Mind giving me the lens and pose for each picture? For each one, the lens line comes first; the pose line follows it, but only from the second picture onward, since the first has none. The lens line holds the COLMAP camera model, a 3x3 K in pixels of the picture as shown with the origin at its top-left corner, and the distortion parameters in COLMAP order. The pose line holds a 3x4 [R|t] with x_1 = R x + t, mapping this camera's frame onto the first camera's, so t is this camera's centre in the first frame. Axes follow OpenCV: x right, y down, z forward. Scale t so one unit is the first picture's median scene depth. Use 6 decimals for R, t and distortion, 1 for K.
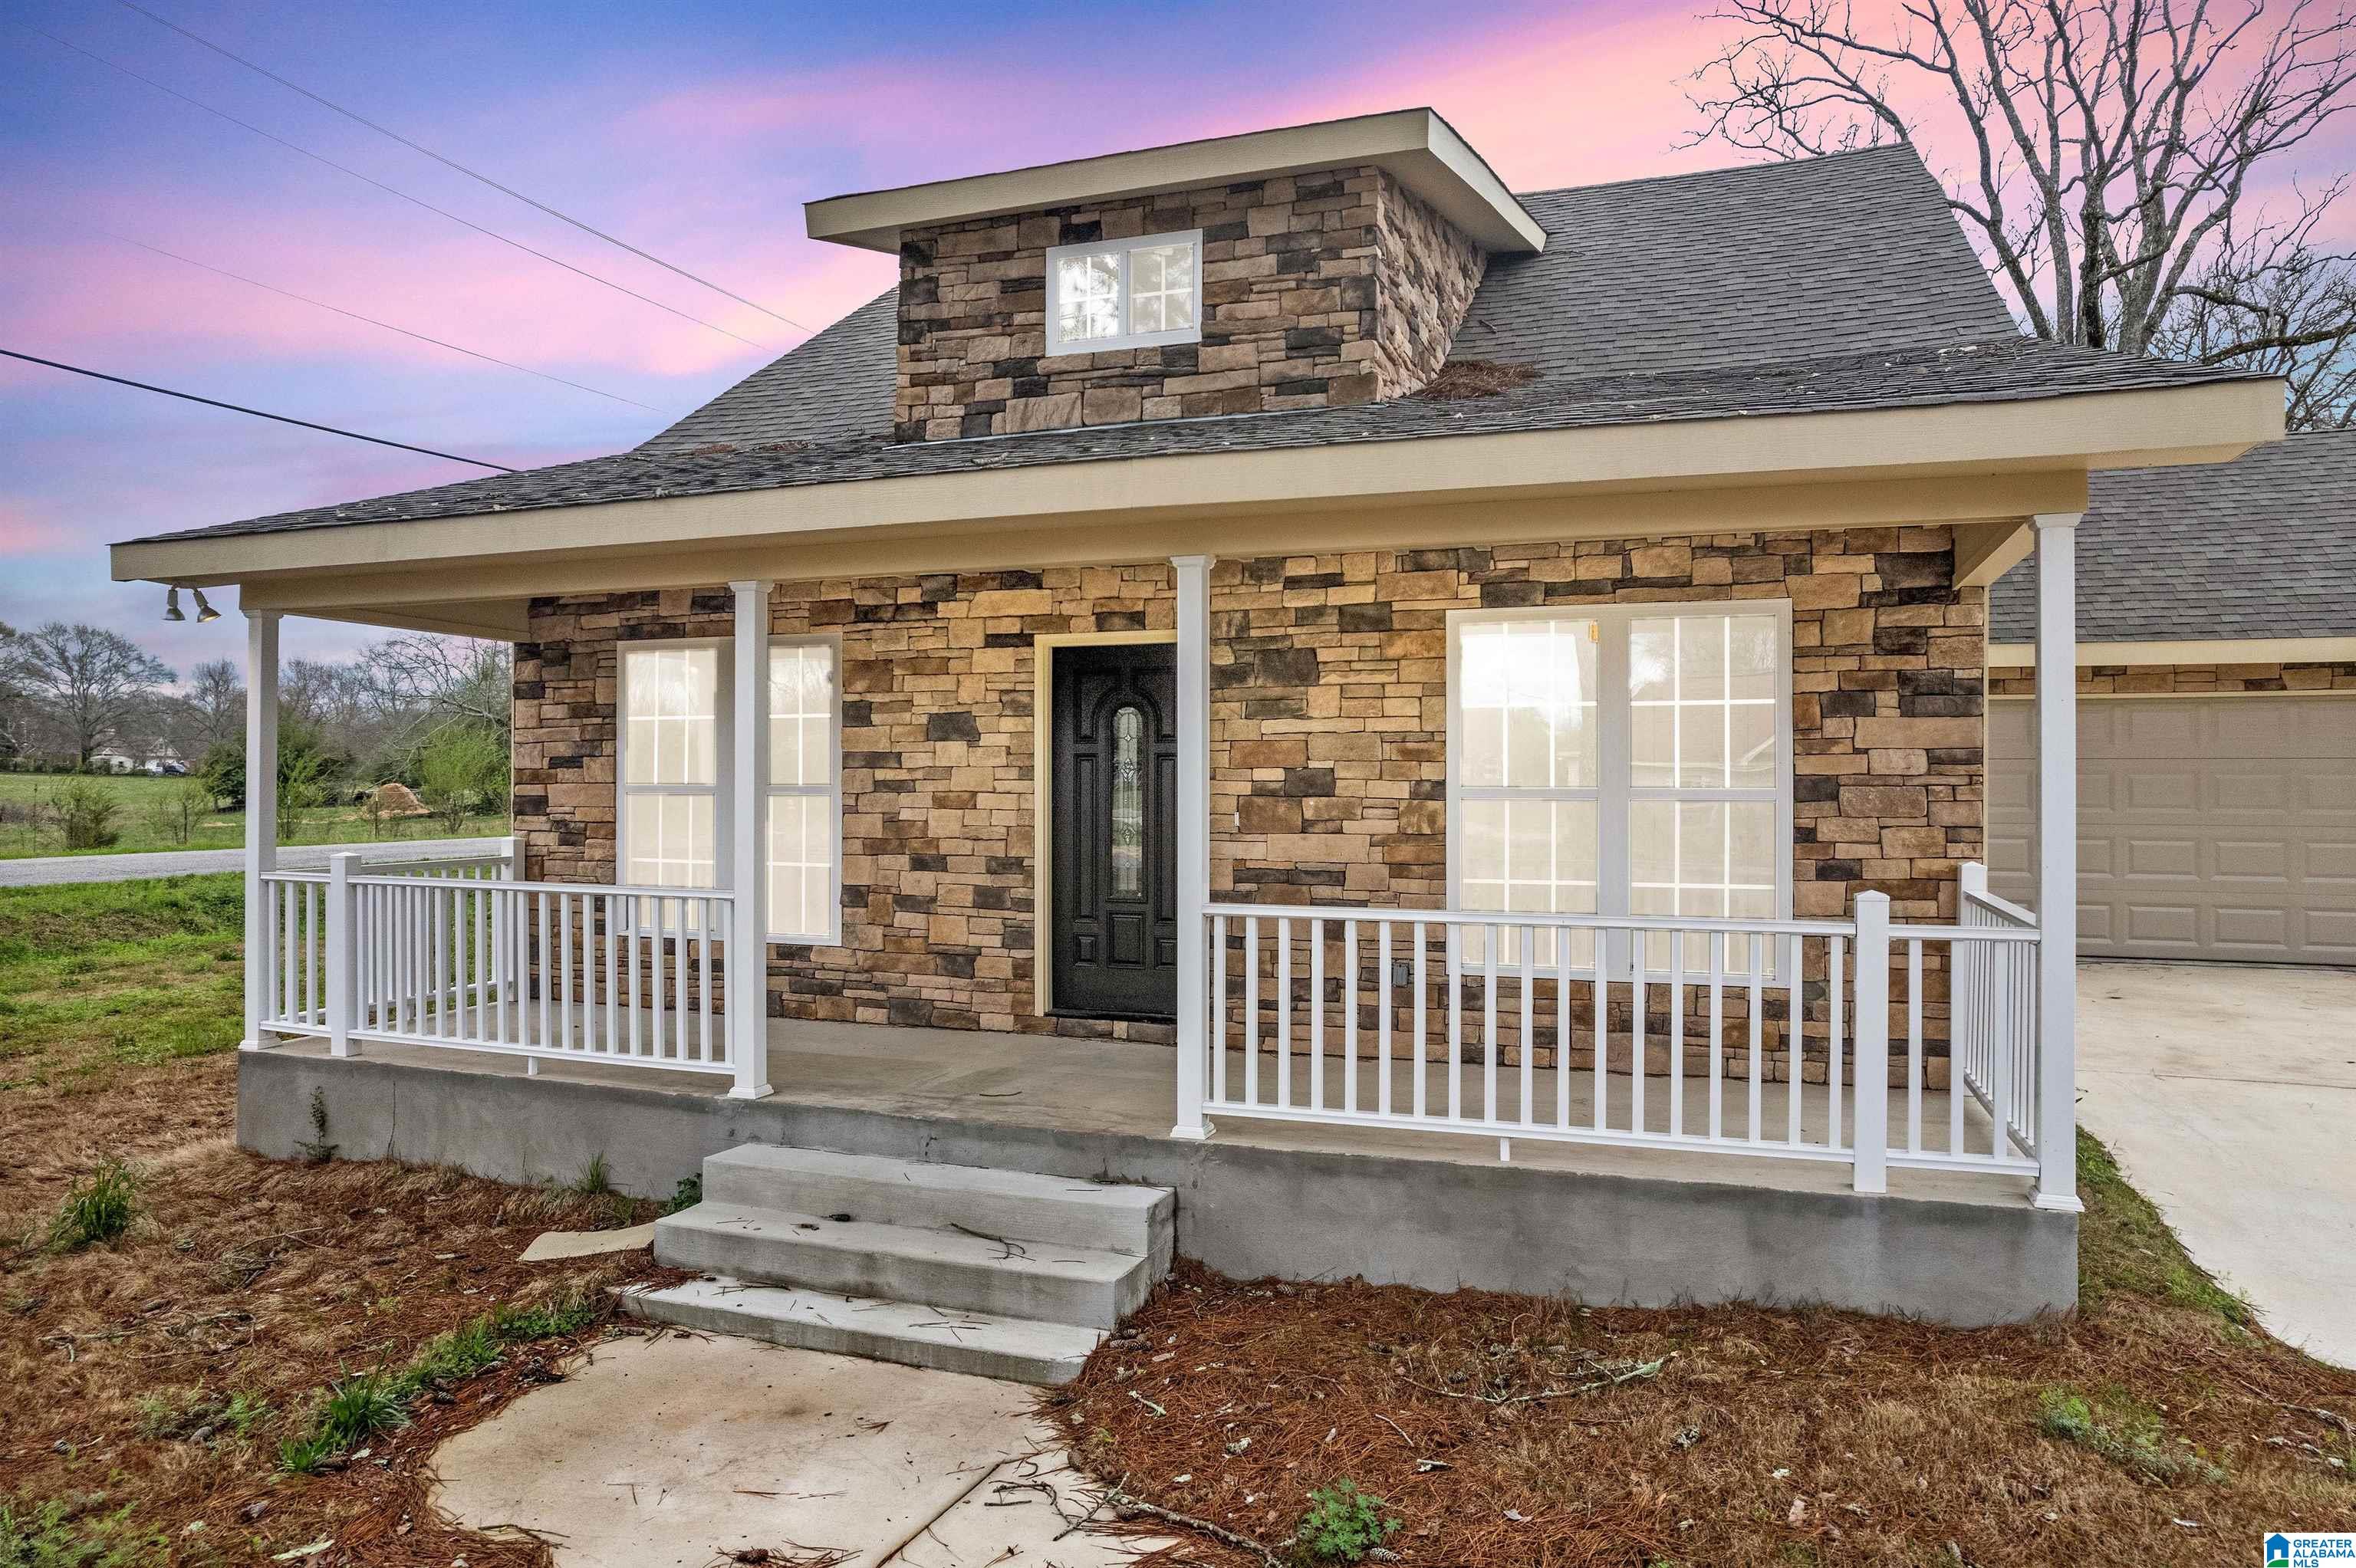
lens RADIAL K [[1506.3, 0, 1178.4], [0, 1506.3, 772.9], [0, 0, 1]] dist [-0.066939, 0.048373]
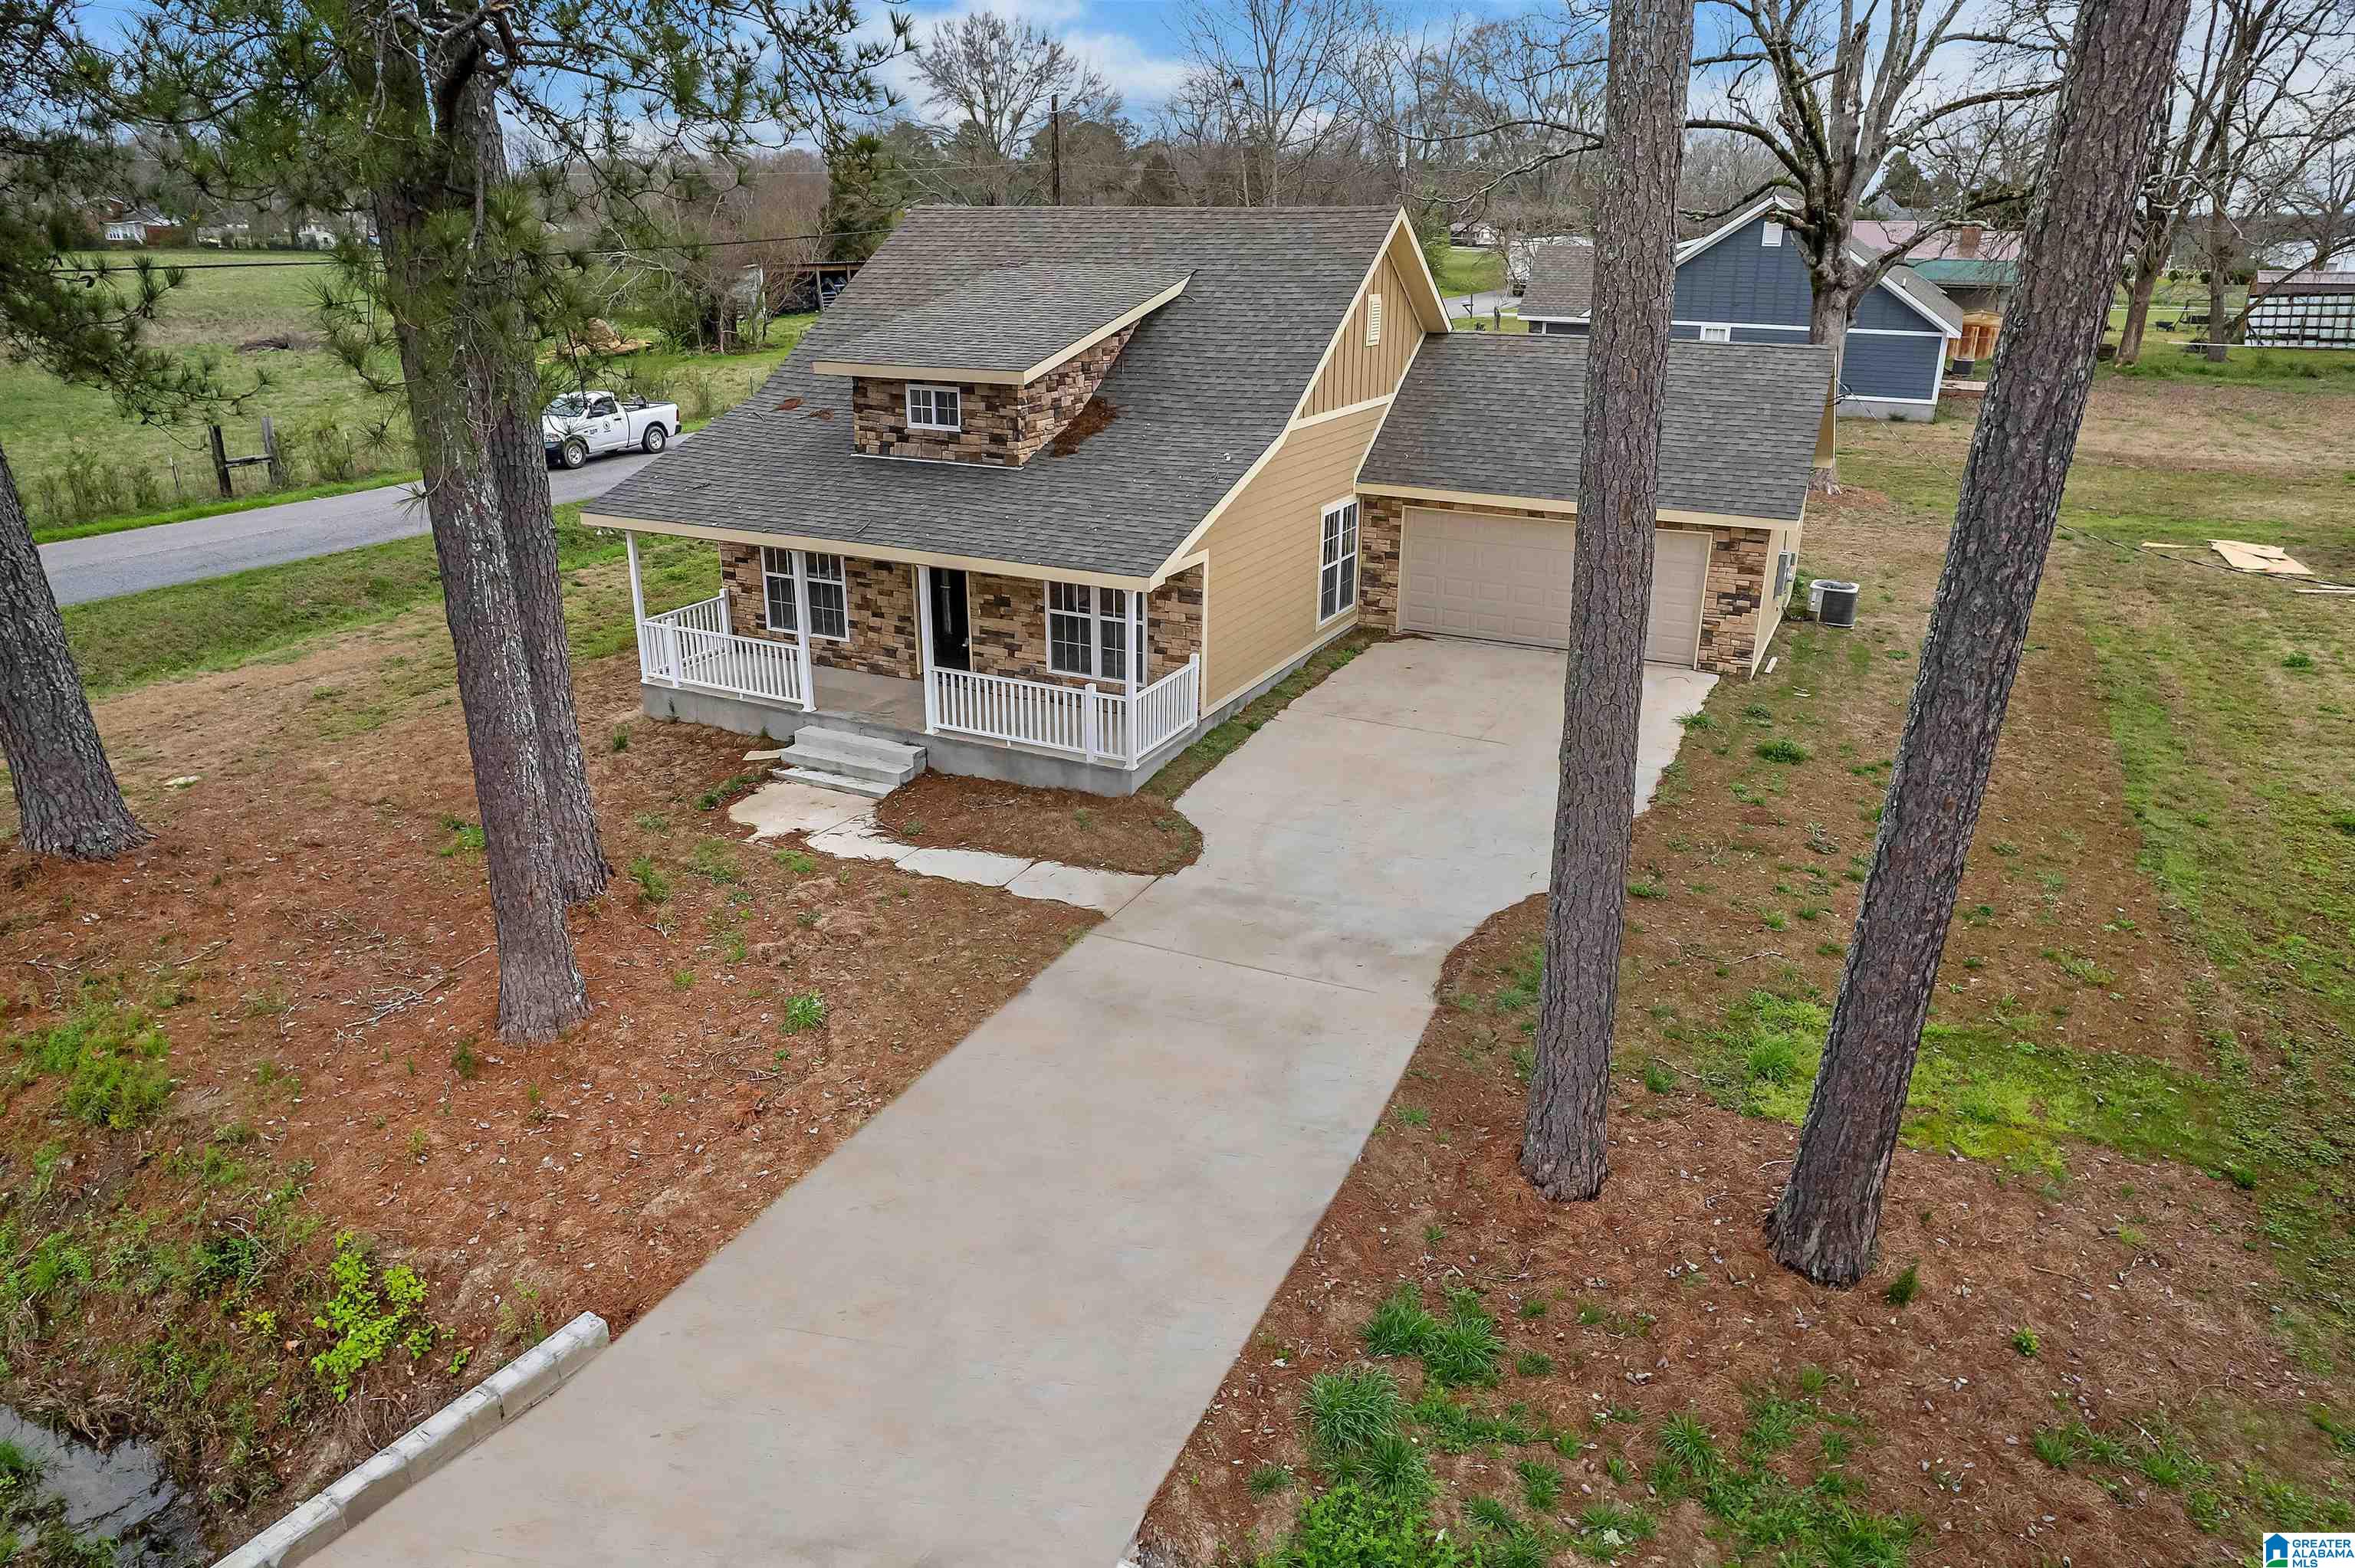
lens RADIAL K [[1505.6, 0, 1177.9], [0, 1505.6, 772.9], [0, 0, 1]] dist [-0.066939, 0.048373]
pose [[0.993240, 0.043439, -0.107647, 0.828732], [-0.003178, 0.937172, 0.348852, -0.763562], [0.116037, -0.346152, 0.930975, -1.890808]]
